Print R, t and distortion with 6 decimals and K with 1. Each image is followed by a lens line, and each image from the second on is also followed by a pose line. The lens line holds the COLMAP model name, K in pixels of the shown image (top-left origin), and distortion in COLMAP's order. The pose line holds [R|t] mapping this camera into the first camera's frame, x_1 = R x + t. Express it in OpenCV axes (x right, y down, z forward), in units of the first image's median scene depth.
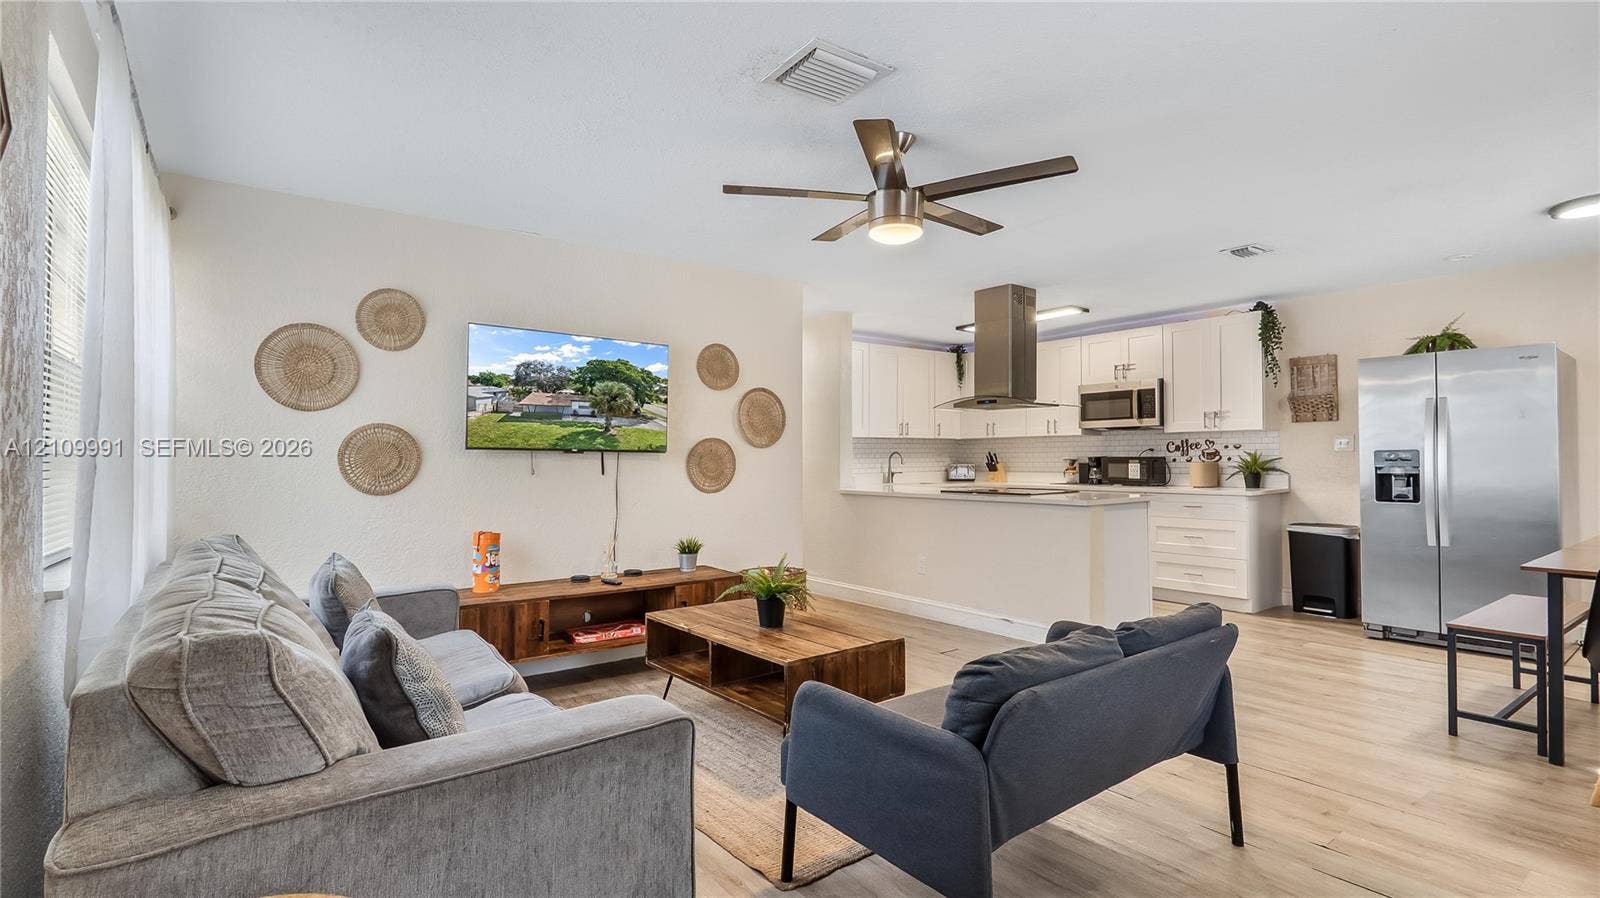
lens RADIAL K [[744.5, 0, 801.5], [0, 744.5, 447.9], [0, 0, 1]] dist [-0.006666, 0.000696]
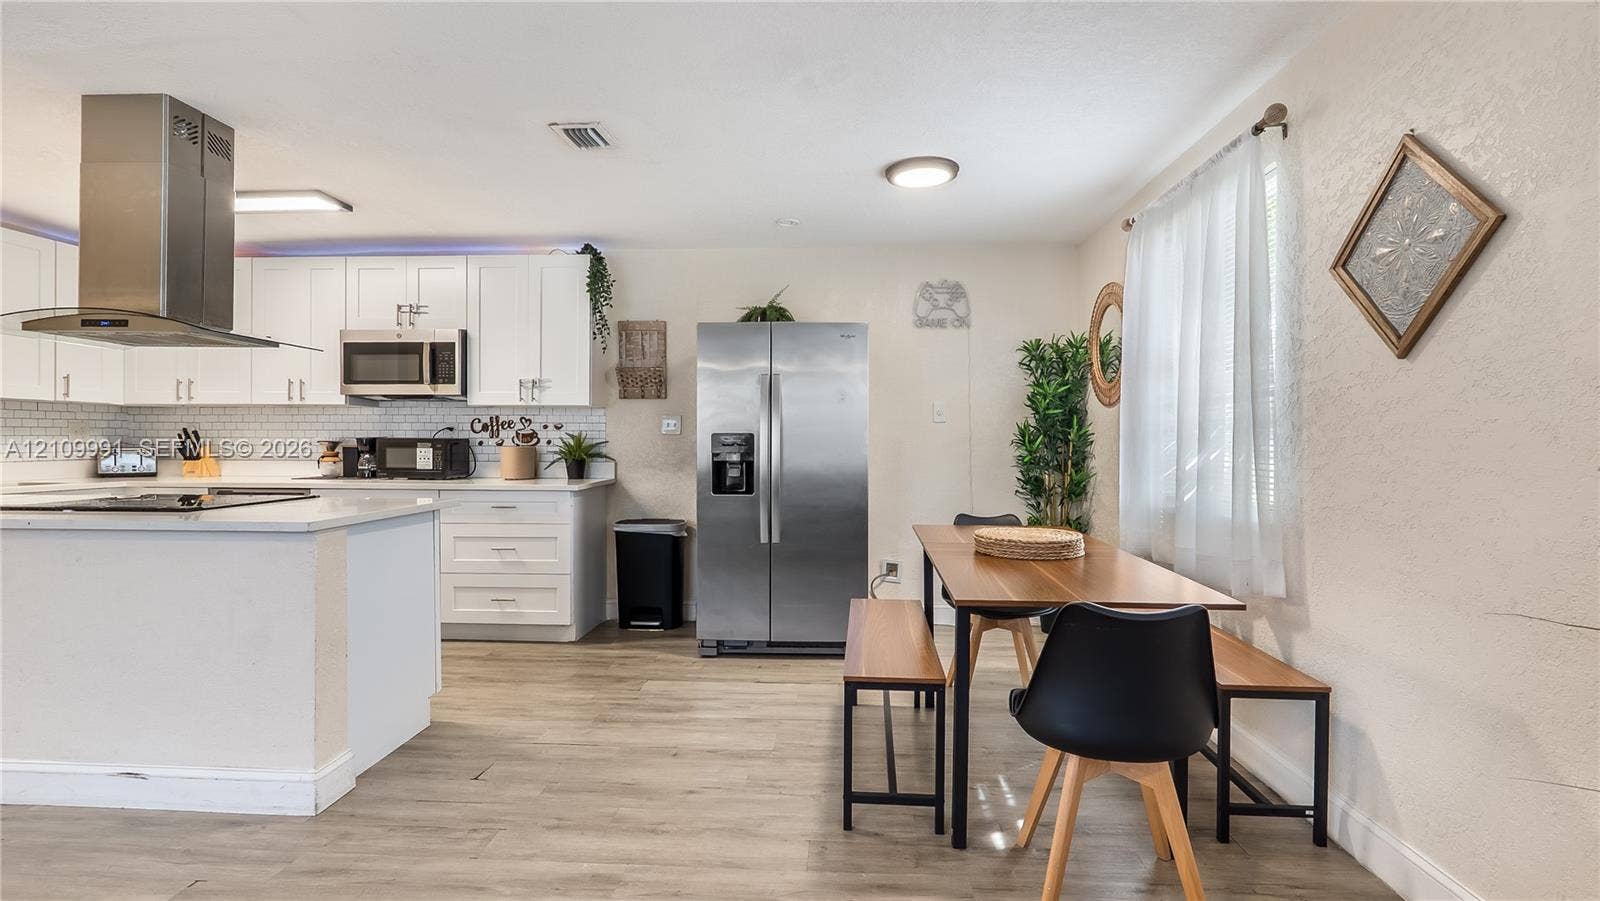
lens RADIAL K [[744.5, 0, 801.5], [0, 744.5, 449.4], [0, 0, 1]] dist [-0.006666, 0.000696]
pose [[0.648146, -0.000872, 0.761516, 0.156130], [-0.019023, 0.999669, 0.017336, 0.003842], [-0.761279, -0.025723, 0.647914, 0.298357]]
